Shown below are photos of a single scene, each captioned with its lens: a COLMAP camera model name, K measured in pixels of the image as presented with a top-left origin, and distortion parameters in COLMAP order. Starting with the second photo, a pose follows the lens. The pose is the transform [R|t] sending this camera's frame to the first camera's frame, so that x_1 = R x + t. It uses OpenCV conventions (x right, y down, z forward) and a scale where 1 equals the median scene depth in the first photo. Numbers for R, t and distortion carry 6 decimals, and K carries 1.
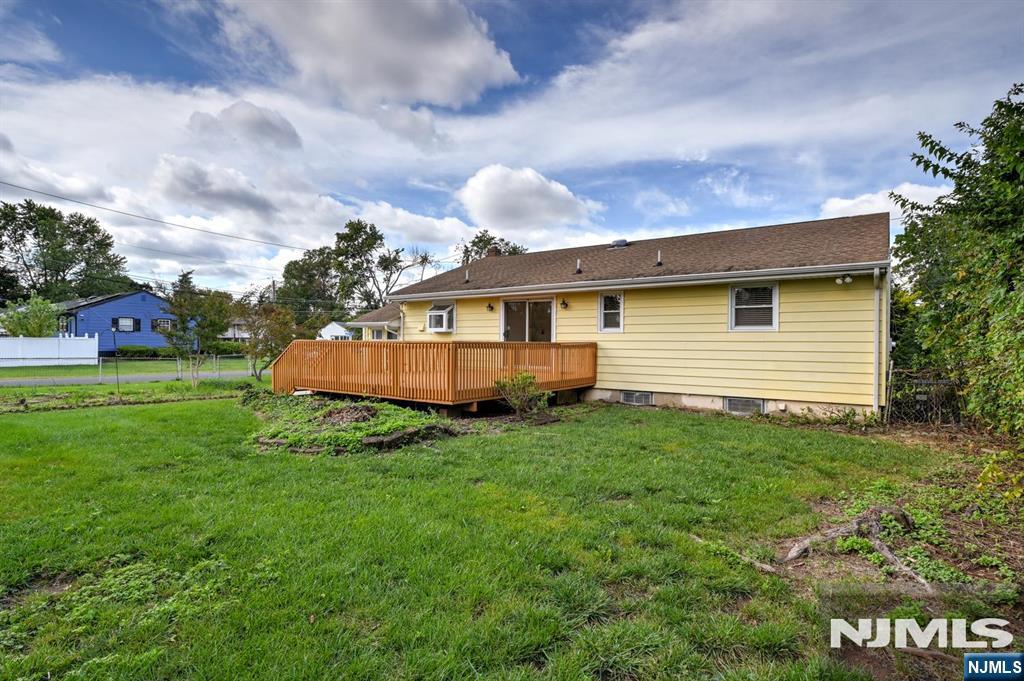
lens RADIAL K [[554.5, 0, 542.3], [0, 554.5, 344.7], [0, 0, 1]] dist [-0.000155, -0.000113]
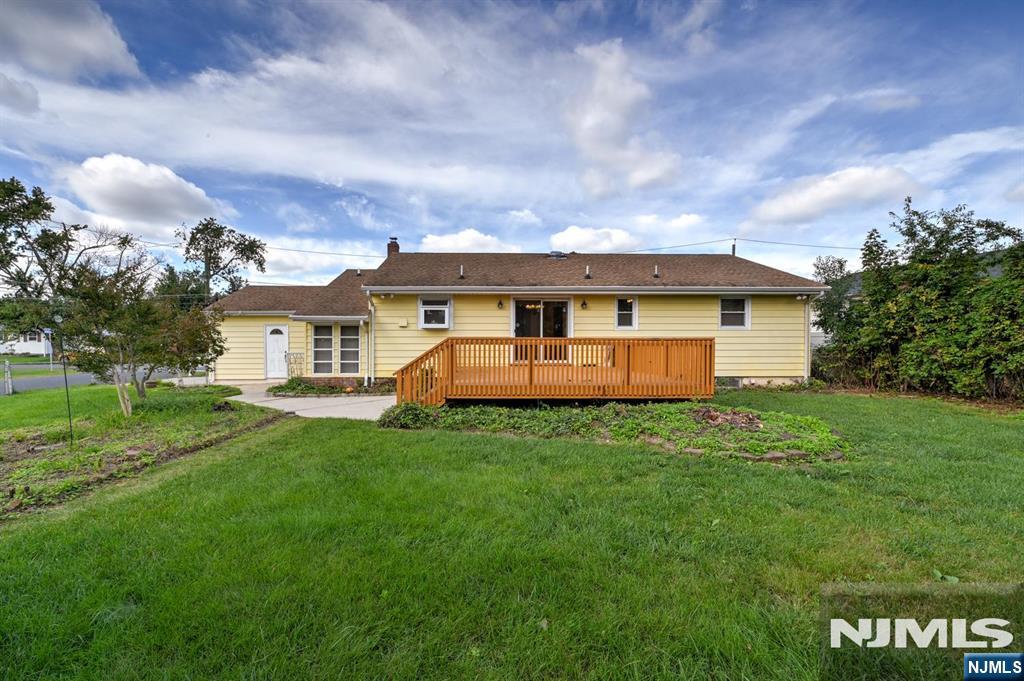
lens RADIAL K [[441.5, 0, 512.0], [0, 441.5, 340.5], [0, 0, 1]] dist [-0.001090, -0.000179]
pose [[0.791046, -0.010551, 0.611666, -0.581116], [0.006730, 0.999941, 0.008545, -0.007394], [-0.611720, -0.002643, 0.791070, 0.340628]]
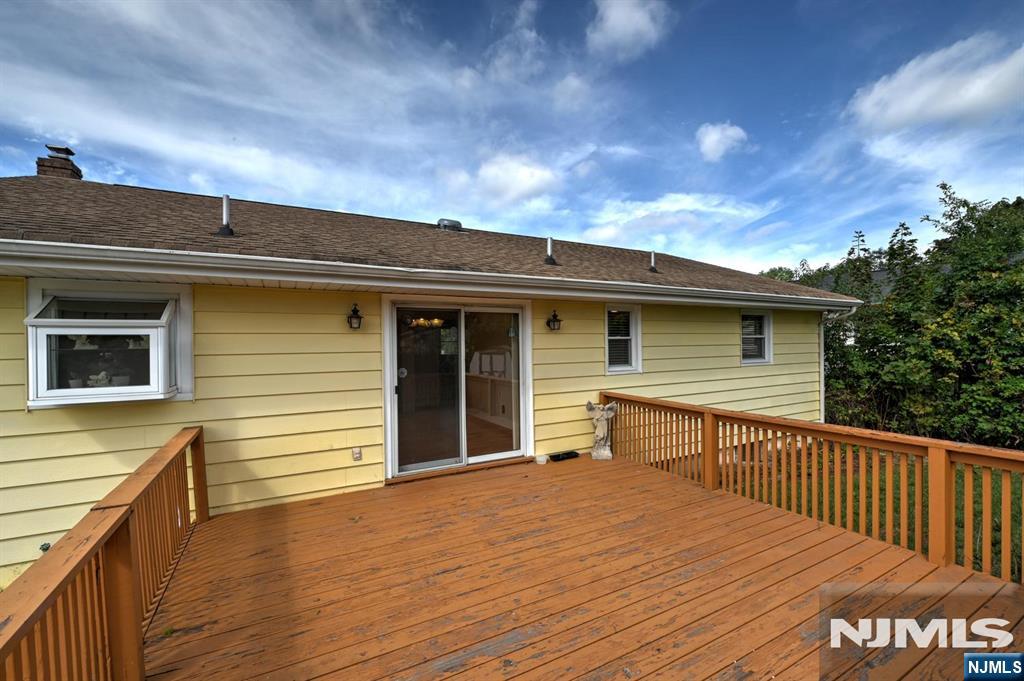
lens RADIAL K [[433.3, 0, 515.9], [0, 433.3, 344.7], [0, 0, 1]] dist [-0.002572, -0.000260]
pose [[0.432443, -0.011858, 0.901583, -0.303110], [0.017442, 0.999836, 0.004785, -0.050107], [-0.901493, 0.013656, 0.432579, 0.789433]]
